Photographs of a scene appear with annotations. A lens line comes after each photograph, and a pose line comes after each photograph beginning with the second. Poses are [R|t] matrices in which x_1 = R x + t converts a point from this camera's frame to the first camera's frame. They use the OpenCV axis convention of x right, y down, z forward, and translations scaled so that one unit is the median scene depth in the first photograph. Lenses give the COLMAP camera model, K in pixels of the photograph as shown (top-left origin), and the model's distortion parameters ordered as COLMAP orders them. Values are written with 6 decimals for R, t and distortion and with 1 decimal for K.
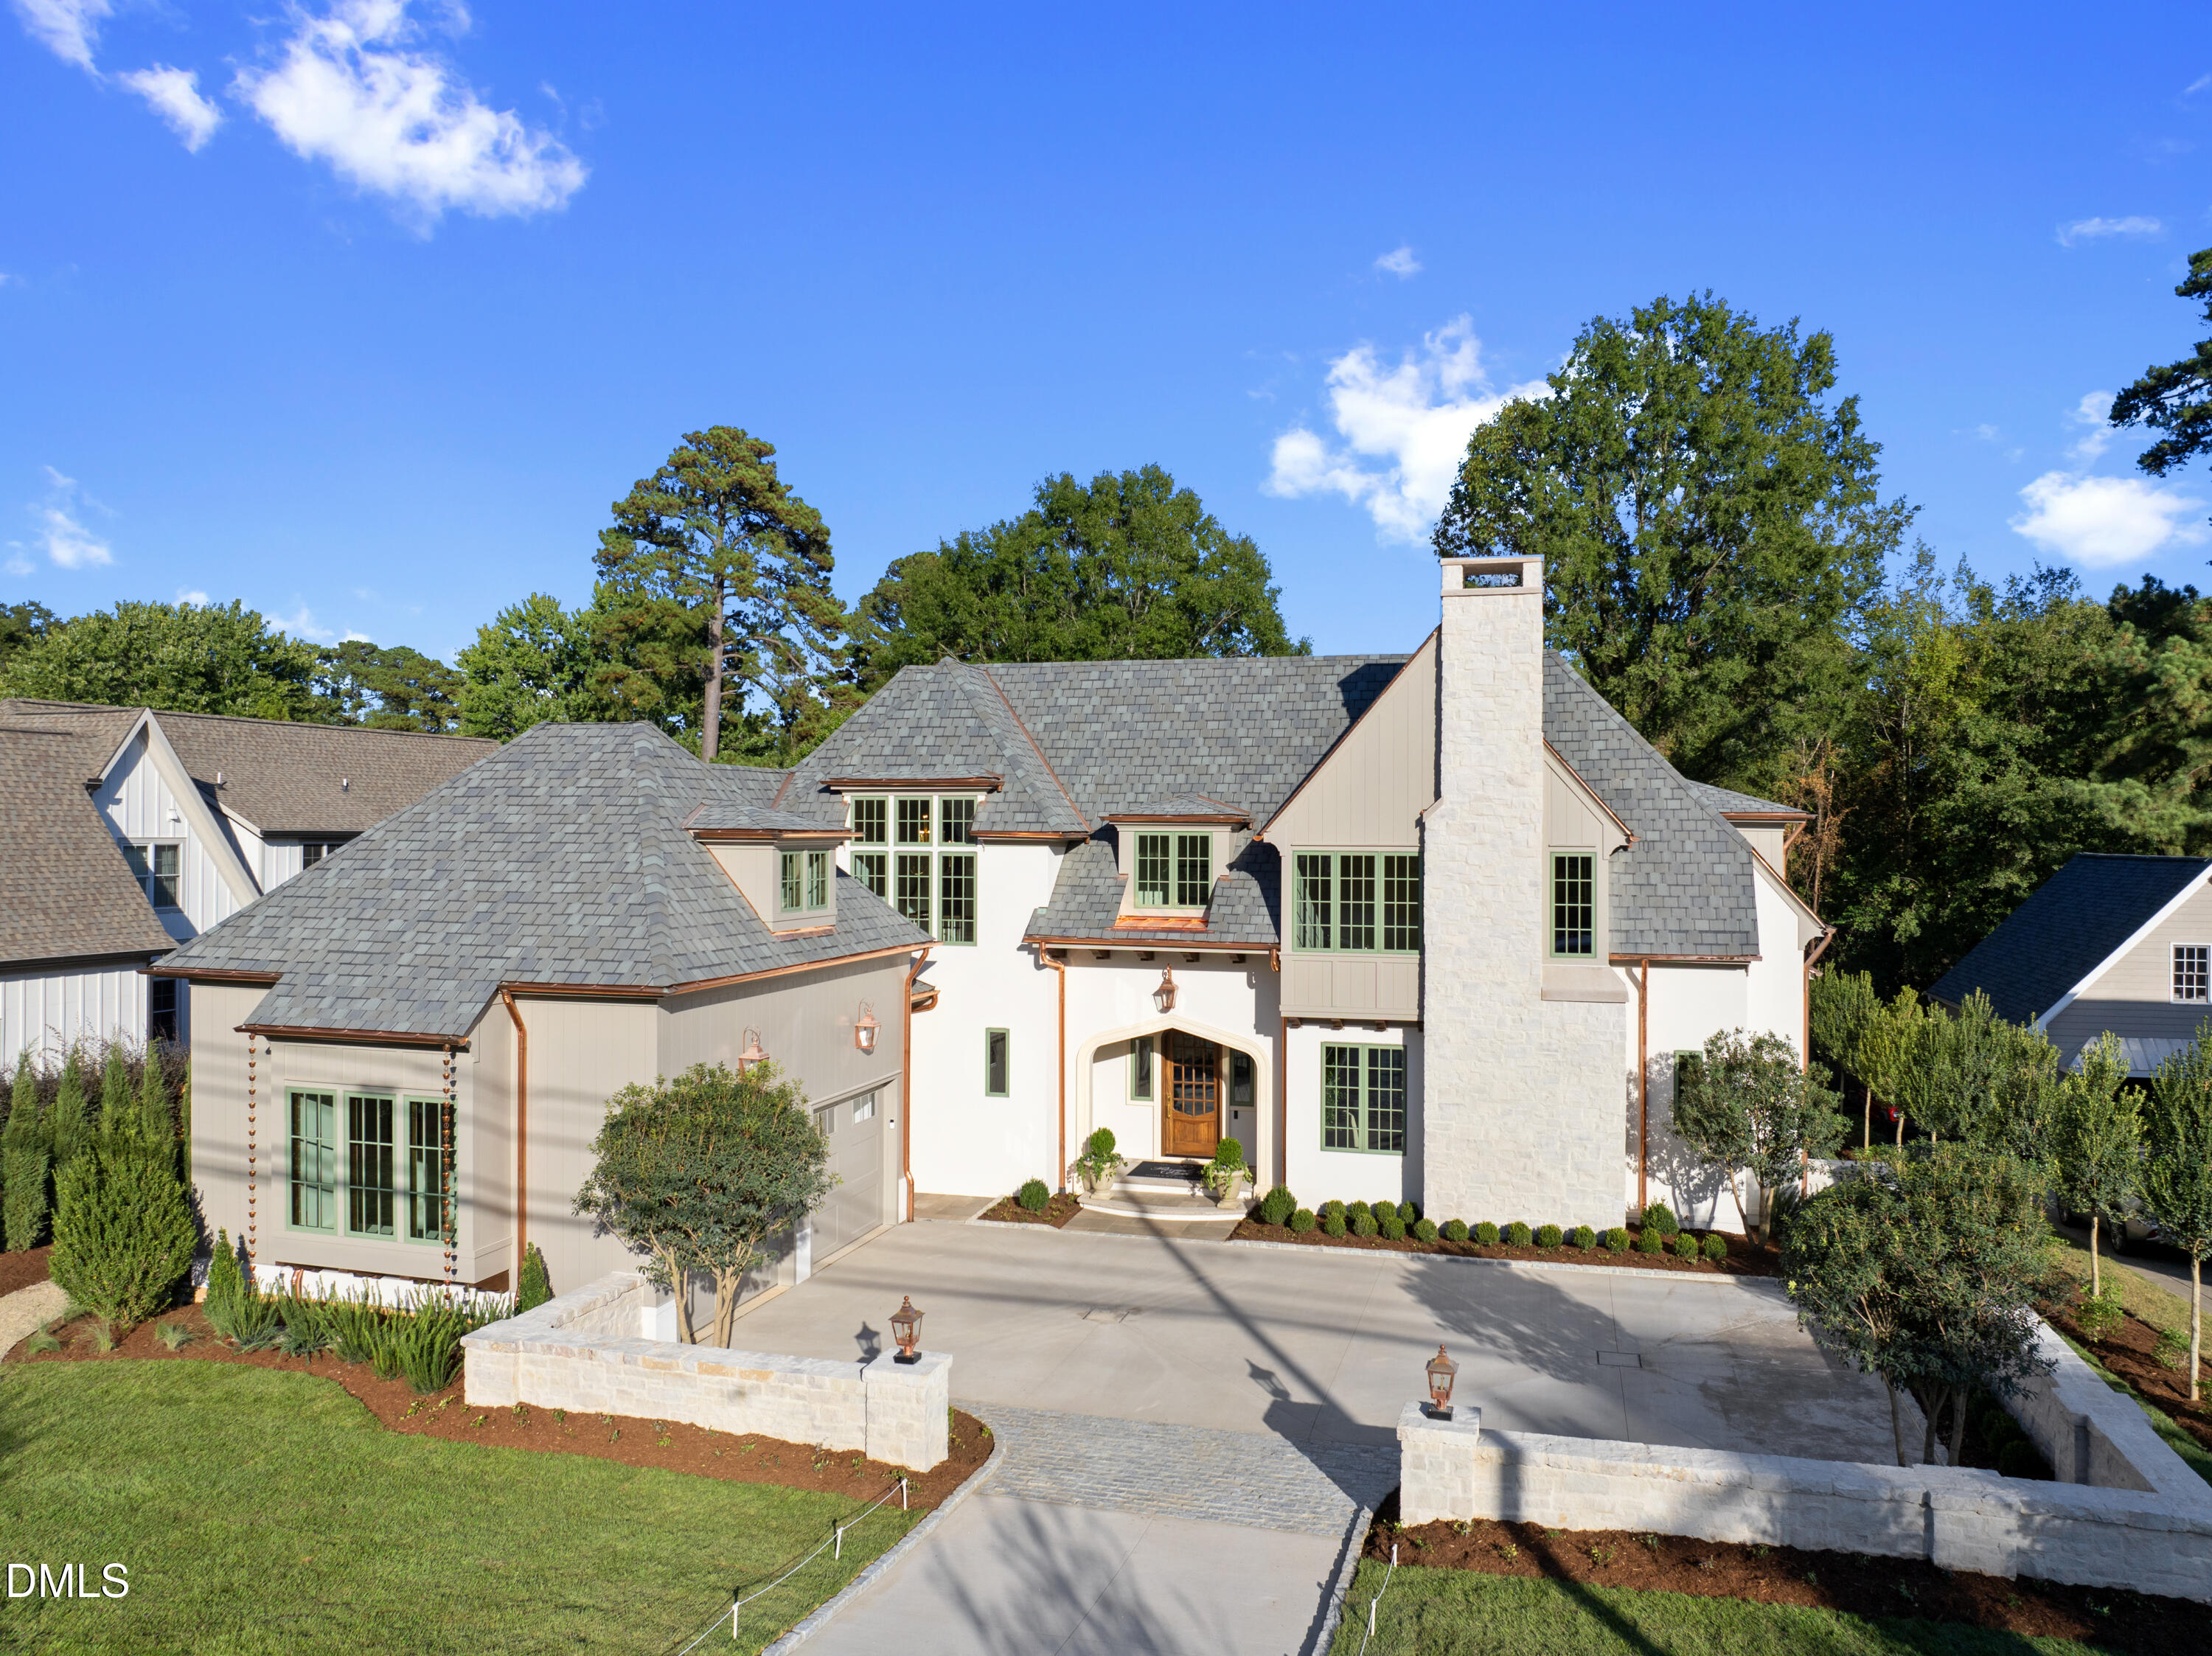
lens RADIAL K [[1552.0, 0, 1112.8], [0, 1552.0, 818.4], [0, 0, 1]] dist [-0.043726, 0.010890]
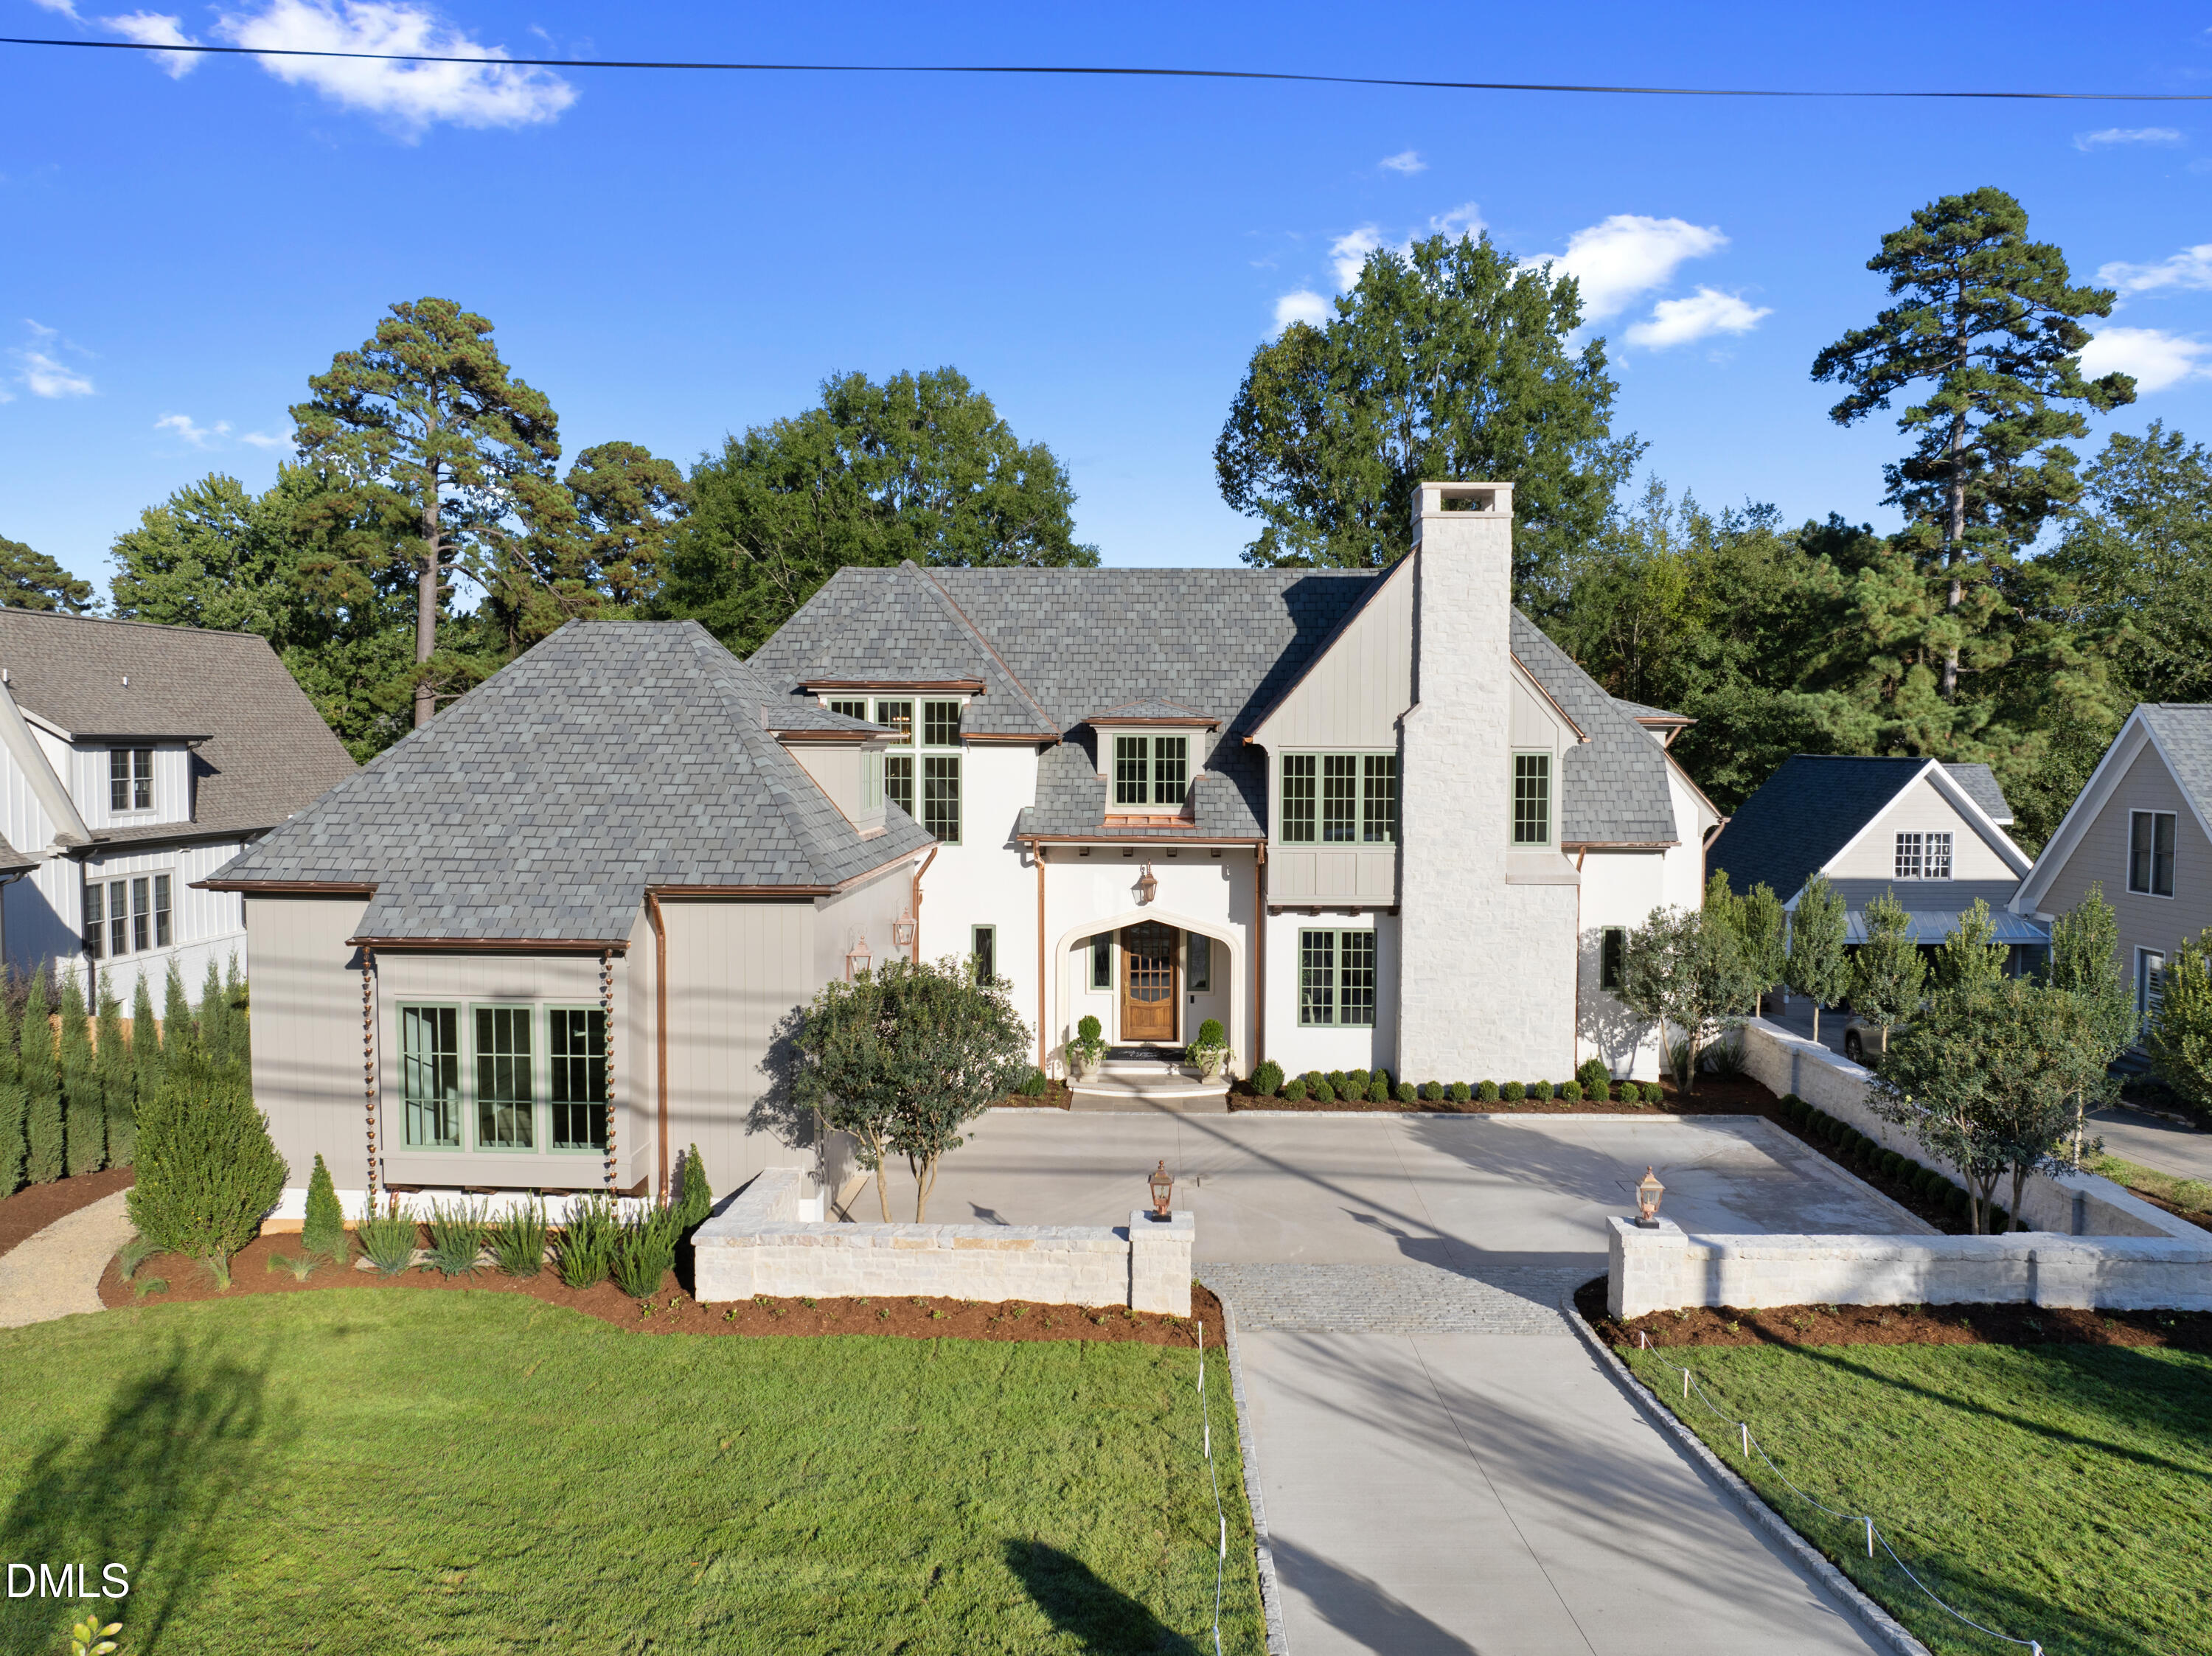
lens RADIAL K [[1552.0, 0, 1110.8], [0, 1552.0, 816.4], [0, 0, 1]] dist [-0.043726, 0.010890]
pose [[0.971674, -0.012109, 0.236016, -0.250156], [-0.002097, 0.998206, 0.059844, 0.001825], [-0.236317, -0.058644, 0.969905, -0.018117]]
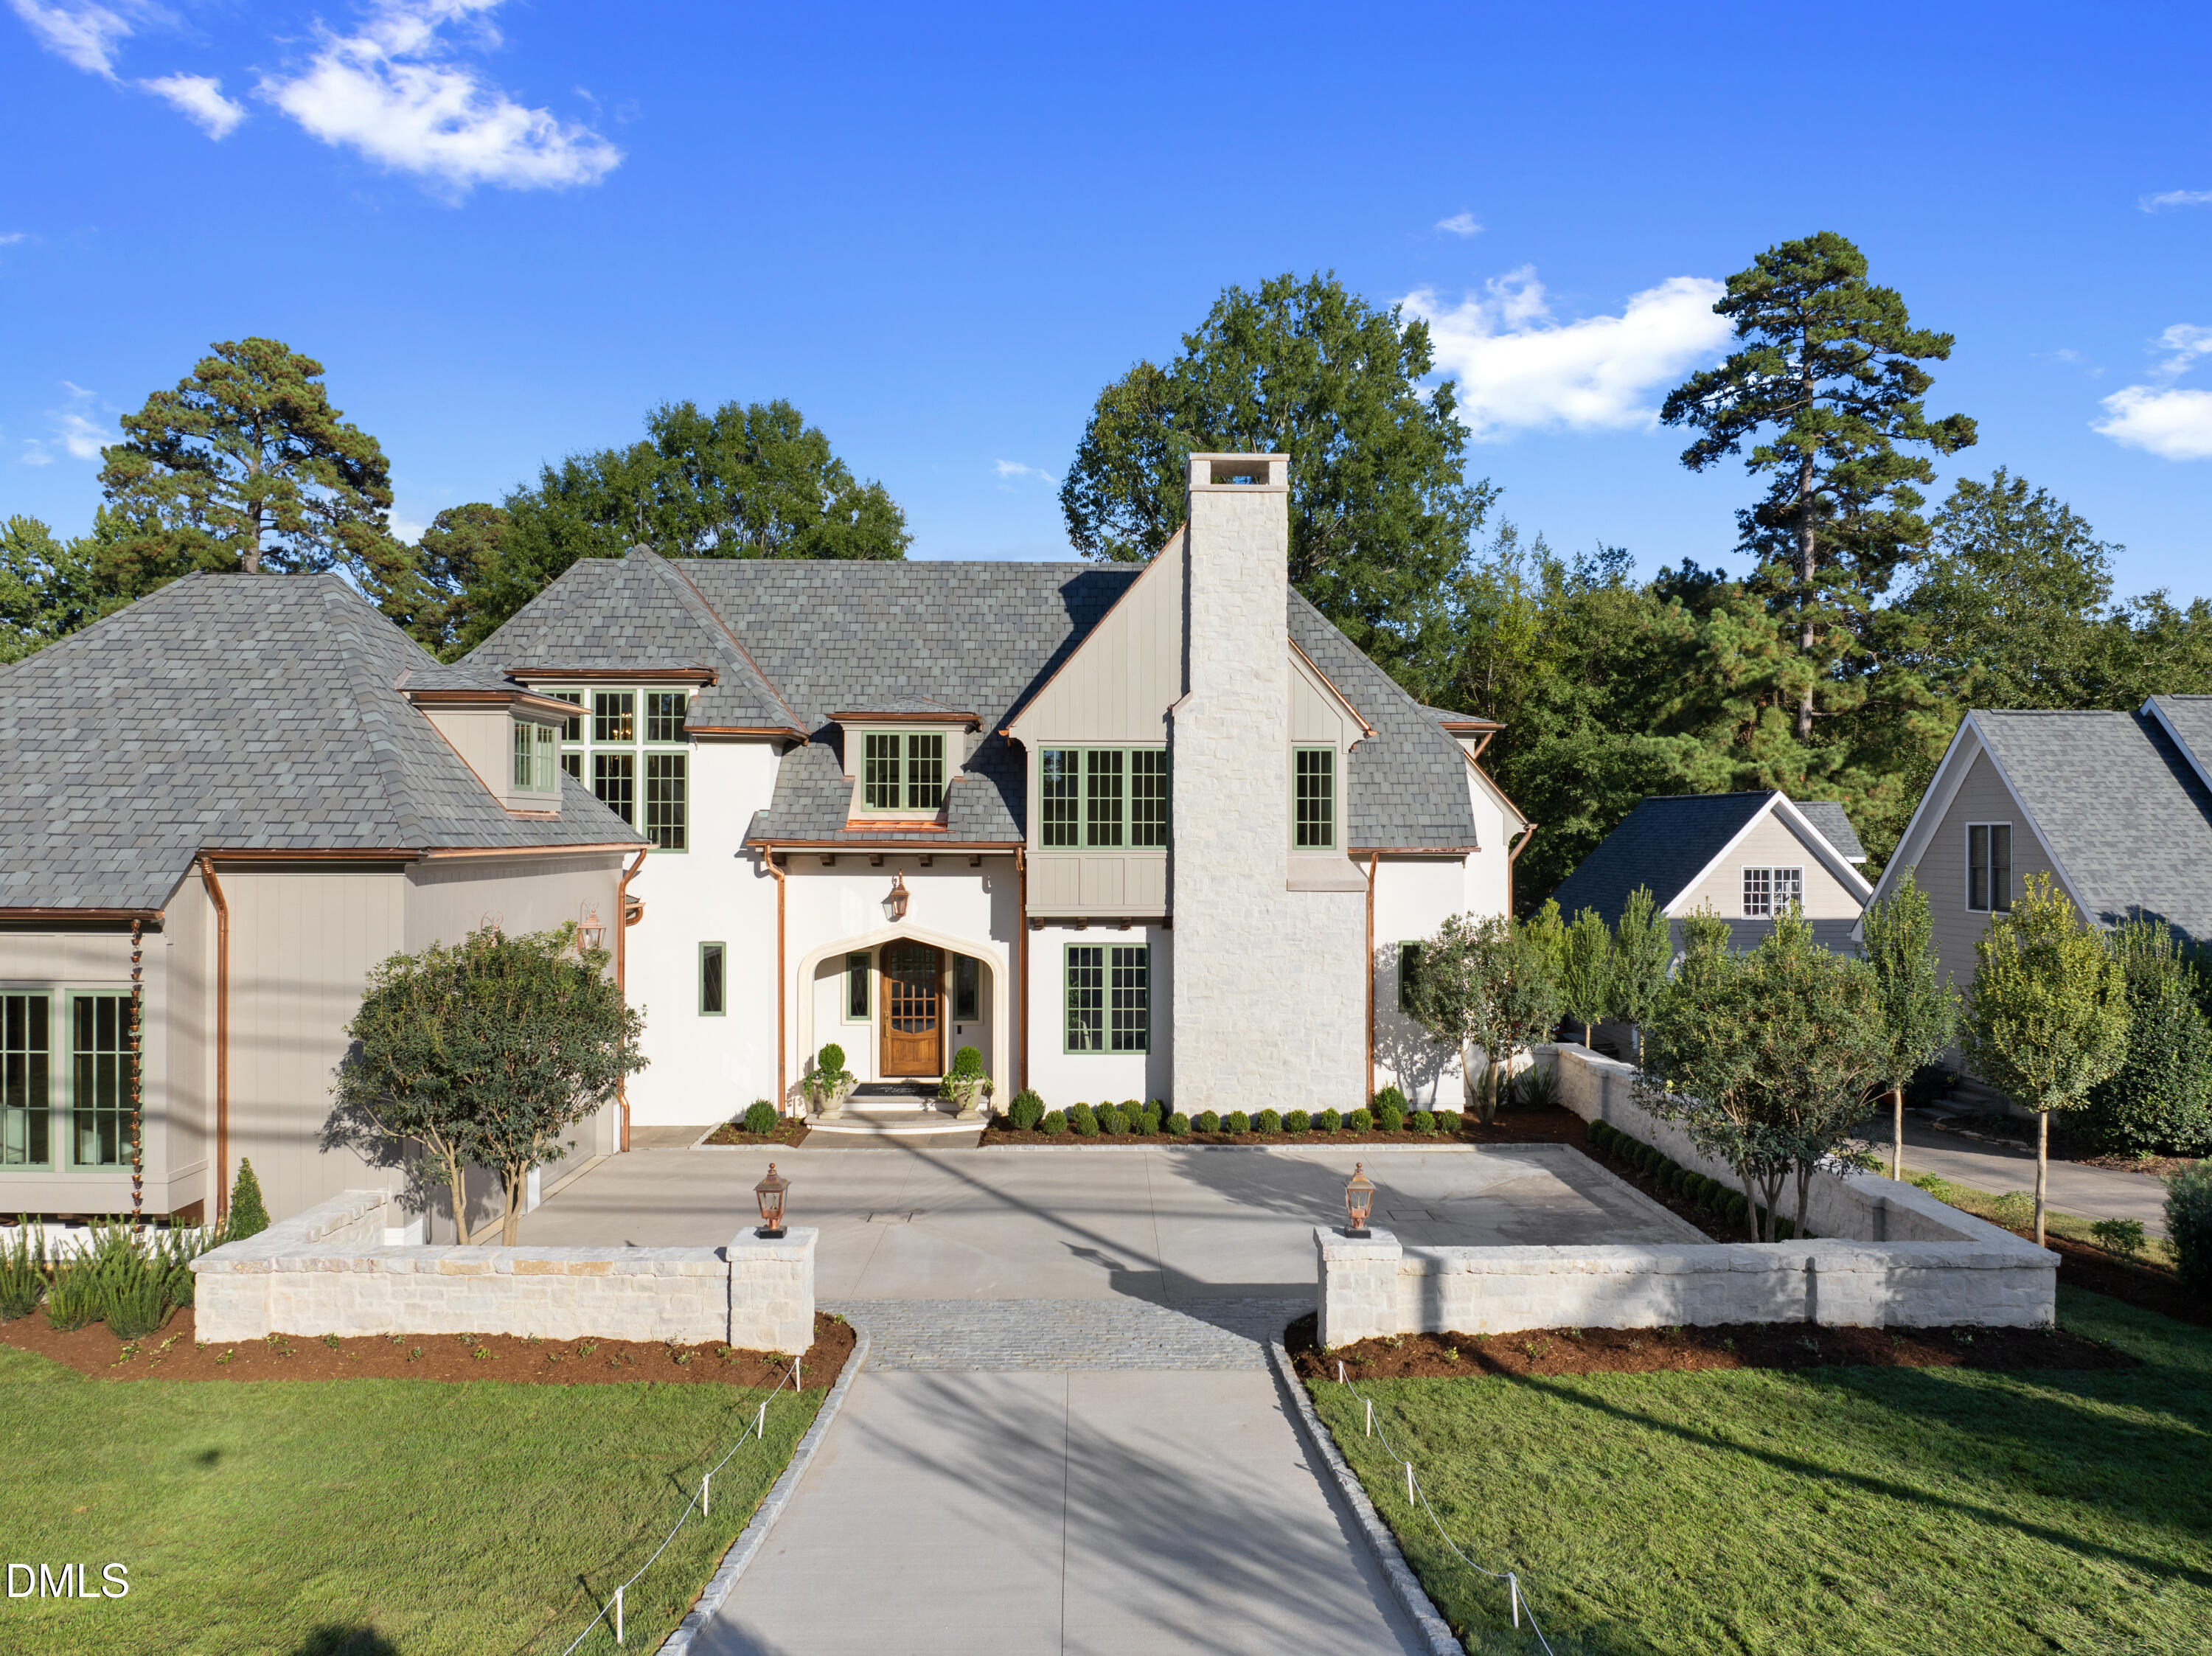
lens RADIAL K [[1552.0, 0, 1110.3], [0, 1552.0, 819.8], [0, 0, 1]] dist [-0.043726, 0.010890]
pose [[0.957213, 0.001140, 0.289382, -0.121864], [-0.001887, 0.999996, 0.002303, 0.064241], [-0.289378, -0.002751, 0.957211, 0.053098]]
